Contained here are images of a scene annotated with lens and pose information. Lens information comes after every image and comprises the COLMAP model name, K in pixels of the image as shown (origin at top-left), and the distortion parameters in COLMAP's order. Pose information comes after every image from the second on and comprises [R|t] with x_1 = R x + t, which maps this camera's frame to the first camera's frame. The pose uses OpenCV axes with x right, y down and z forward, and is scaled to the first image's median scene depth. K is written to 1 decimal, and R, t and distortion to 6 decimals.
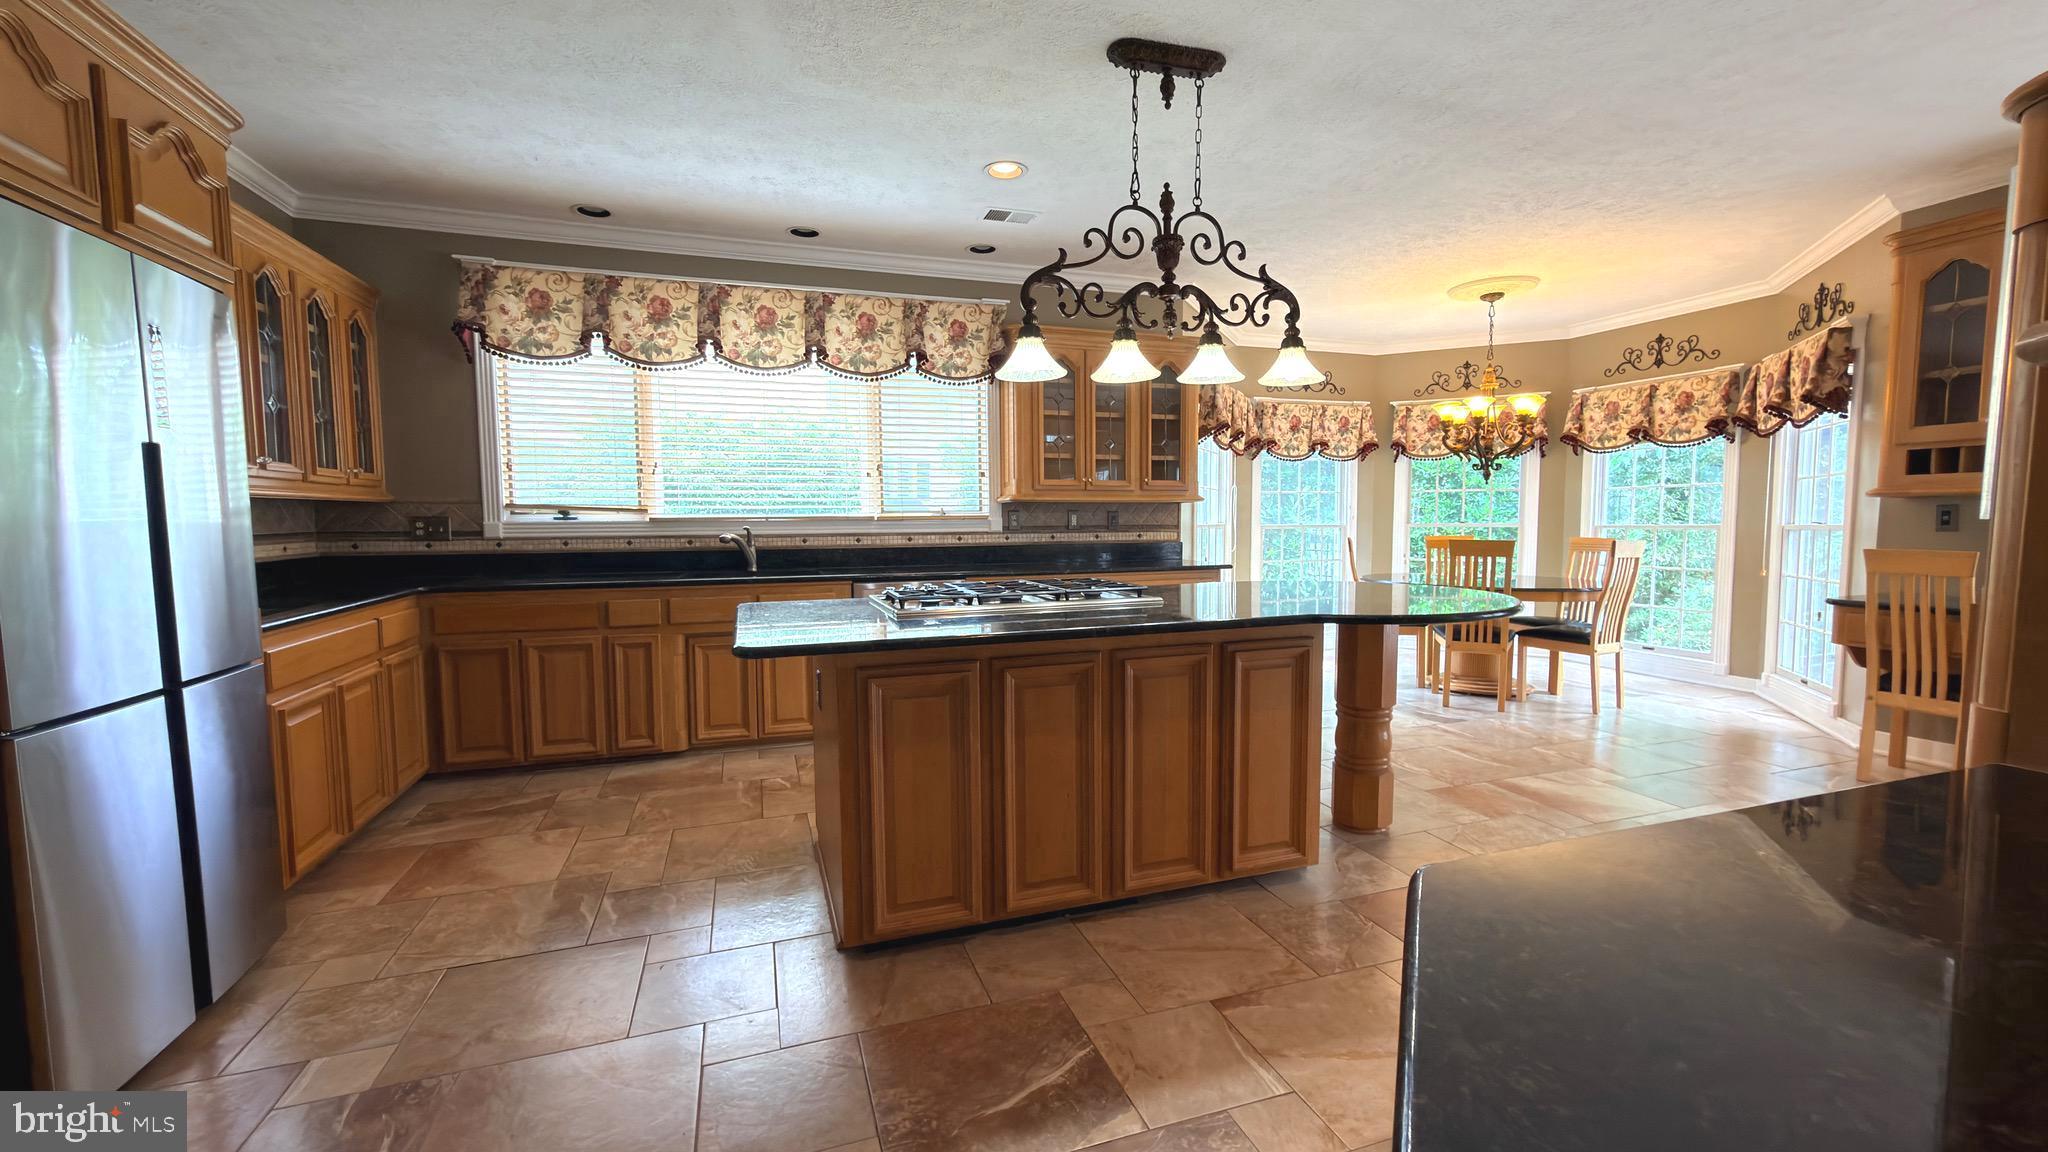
lens RADIAL K [[818.8, 0, 1023.6], [0, 818.8, 577.6], [0, 0, 1]] dist [0.000719, 0.000067]
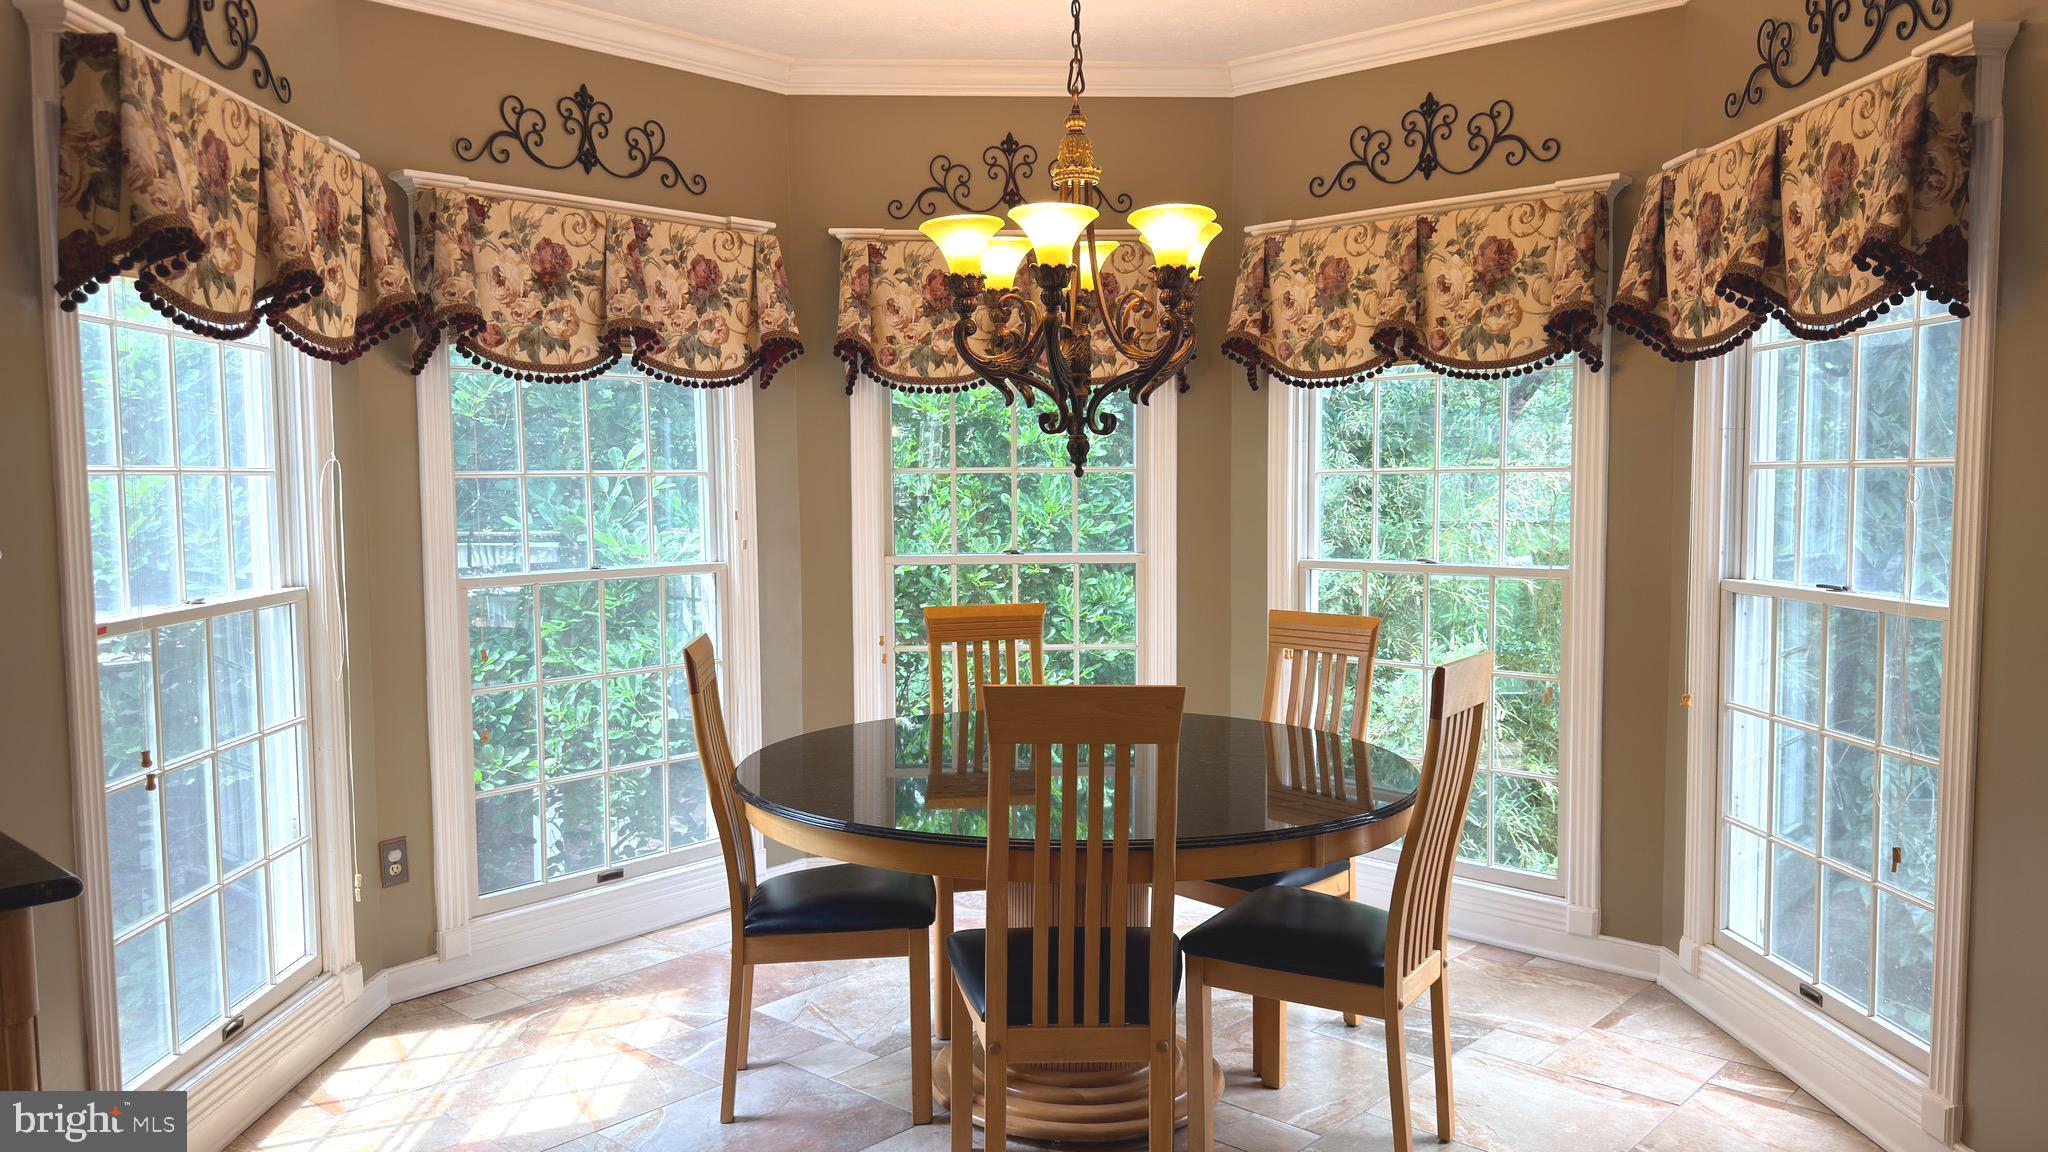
lens RADIAL K [[1526.3, 0, 1020.3], [0, 1526.3, 583.6], [0, 0, 1]] dist [0.065123, -0.038205]
pose [[0.876411, -0.036591, 0.480171, 0.271856], [0.035980, 0.999298, 0.010480, -0.085738], [-0.480218, 0.008091, 0.877112, 0.518802]]
